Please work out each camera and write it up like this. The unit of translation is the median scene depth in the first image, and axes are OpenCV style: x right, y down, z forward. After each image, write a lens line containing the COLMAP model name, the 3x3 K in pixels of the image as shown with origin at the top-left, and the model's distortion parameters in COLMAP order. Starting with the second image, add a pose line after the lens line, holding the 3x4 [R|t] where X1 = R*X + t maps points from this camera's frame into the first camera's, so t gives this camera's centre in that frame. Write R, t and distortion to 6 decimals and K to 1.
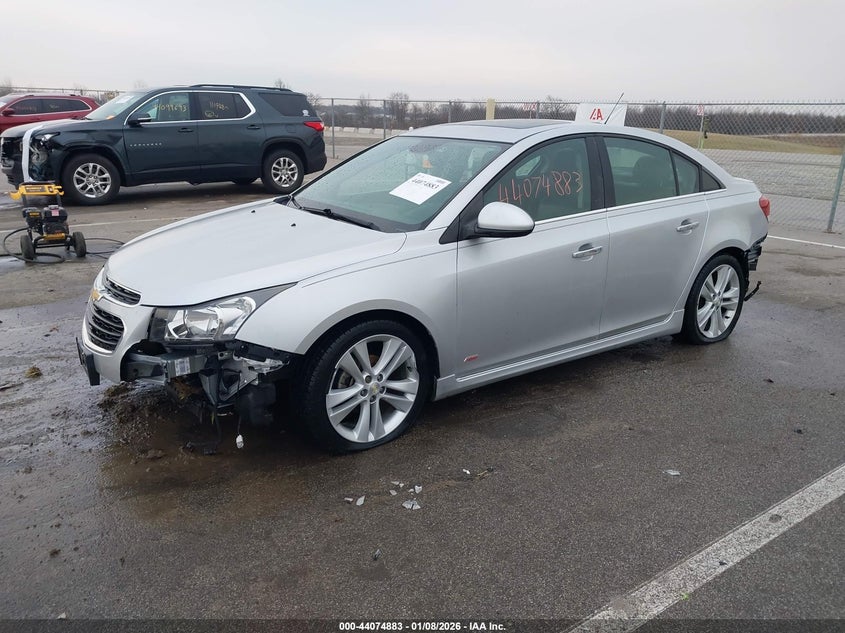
lens RADIAL K [[652.8, 0, 422.5], [0, 652.8, 316.5], [0, 0, 1]] dist [0.005863, -0.002932]
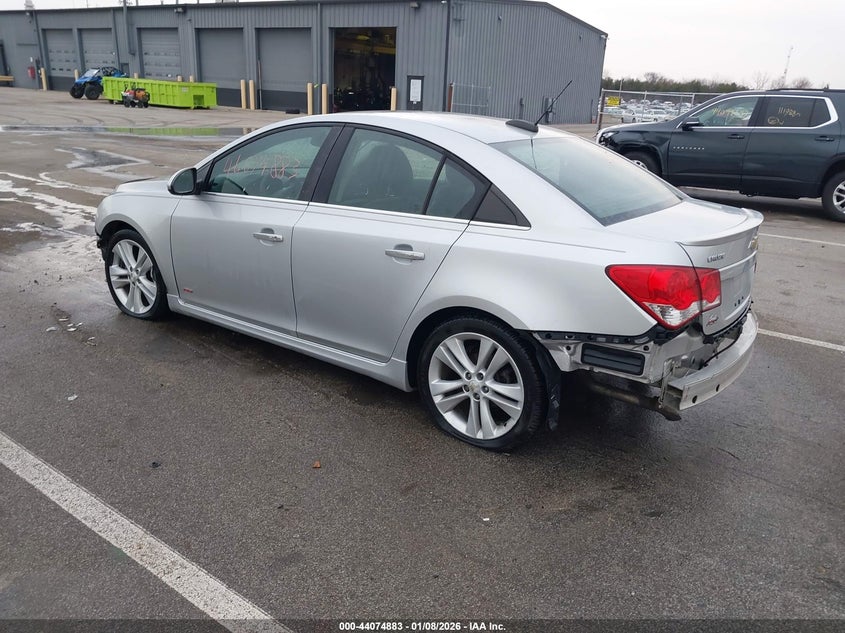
lens RADIAL K [[660.2, 0, 422.1], [0, 660.2, 302.7], [0, 0, 1]] dist [0.022789, -0.002690]
pose [[0.342035, 0.278031, -0.897614, 0.742017], [-0.315529, 0.933747, 0.168990, -0.145419], [0.885129, 0.225423, 0.407101, 0.475551]]
